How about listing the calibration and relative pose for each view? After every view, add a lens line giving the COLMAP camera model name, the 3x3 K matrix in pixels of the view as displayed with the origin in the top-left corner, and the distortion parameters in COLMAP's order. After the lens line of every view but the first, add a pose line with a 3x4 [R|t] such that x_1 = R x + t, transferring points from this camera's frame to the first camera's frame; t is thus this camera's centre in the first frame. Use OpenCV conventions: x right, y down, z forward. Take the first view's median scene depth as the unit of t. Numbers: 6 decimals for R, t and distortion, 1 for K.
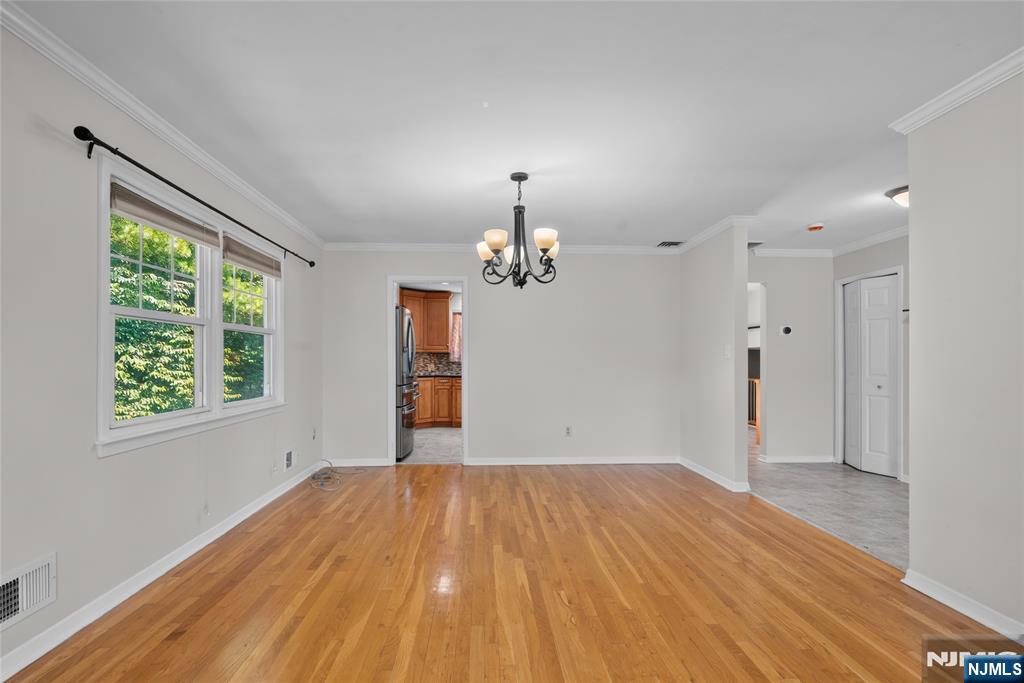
lens RADIAL K [[467.2, 0, 491.4], [0, 467.2, 358.9], [0, 0, 1]] dist [-0.036296, 0.000266]
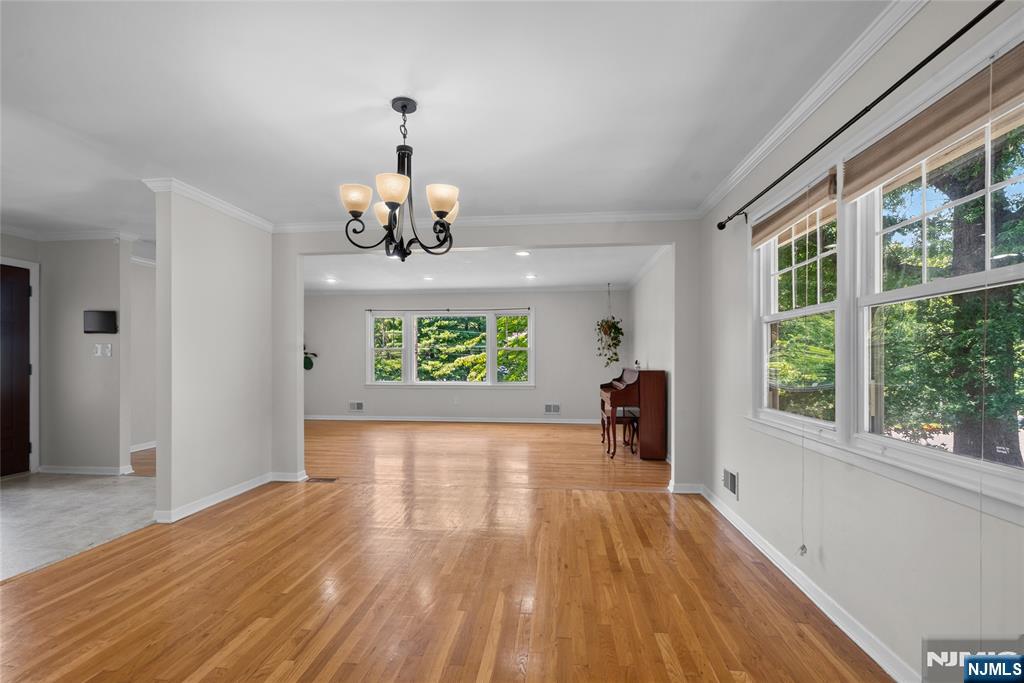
lens RADIAL K [[467.2, 0, 491.4], [0, 467.2, 358.9], [0, 0, 1]] dist [-0.036296, 0.000266]
pose [[-0.987004, -0.003605, 0.160655, -0.160708], [-0.004326, 0.999982, -0.004134, 0.003537], [-0.160638, -0.004775, -0.987002, 1.414027]]
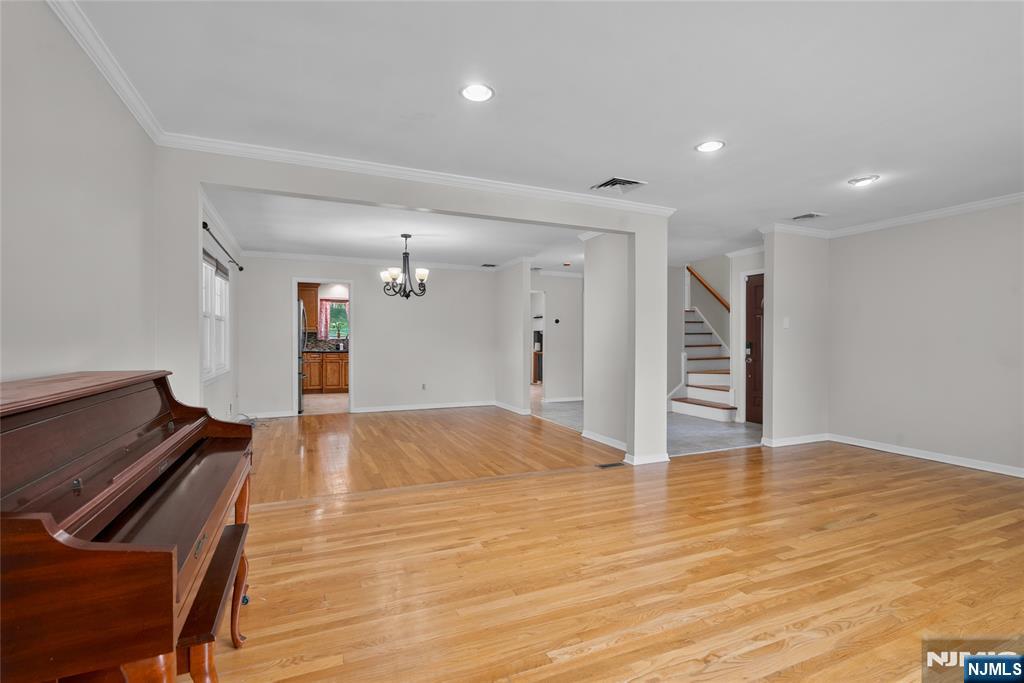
lens RADIAL K [[467.4, 0, 510.4], [0, 467.4, 343.7], [0, 0, 1]] dist [0.000409, 0.000345]
pose [[0.921924, -0.001645, 0.387368, -0.212678], [-0.003816, 0.999904, 0.013327, -0.004329], [-0.387353, -0.013765, 0.921829, -0.648344]]
